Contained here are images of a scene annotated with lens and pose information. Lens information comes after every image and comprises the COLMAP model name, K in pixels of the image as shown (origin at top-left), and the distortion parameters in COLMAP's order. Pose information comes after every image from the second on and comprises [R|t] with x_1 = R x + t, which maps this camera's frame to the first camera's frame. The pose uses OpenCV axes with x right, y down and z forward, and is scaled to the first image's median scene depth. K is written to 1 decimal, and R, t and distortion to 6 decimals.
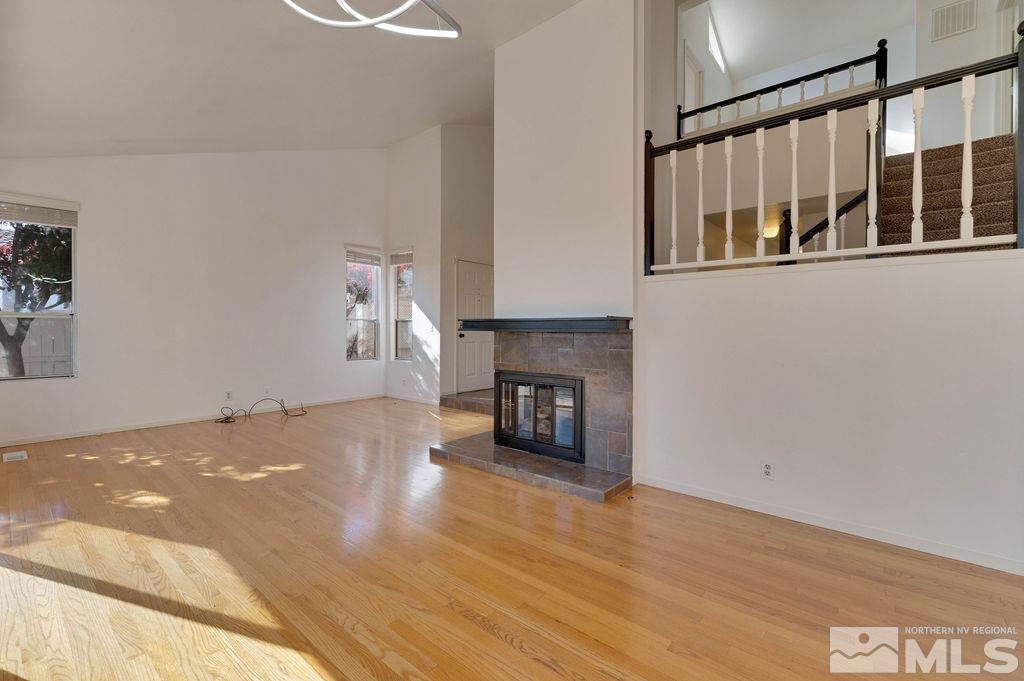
lens RADIAL K [[442.8, 0, 521.8], [0, 442.8, 336.5], [0, 0, 1]] dist [0.000261, 0.000138]
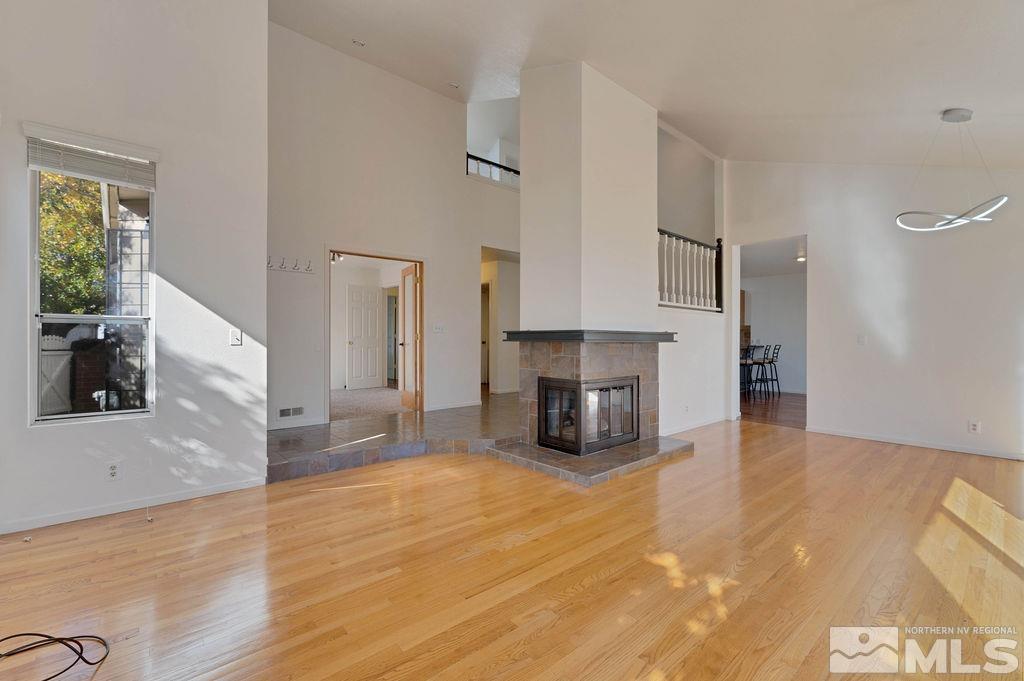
lens RADIAL K [[427.6, 0, 512.0], [0, 427.6, 340.5], [0, 0, 1]] dist [-0.019860, 0.000088]
pose [[0.172040, -0.012487, 0.985011, -1.161895], [0.016335, 0.999818, 0.009822, -0.033464], [-0.984954, 0.014401, 0.172213, 1.117735]]
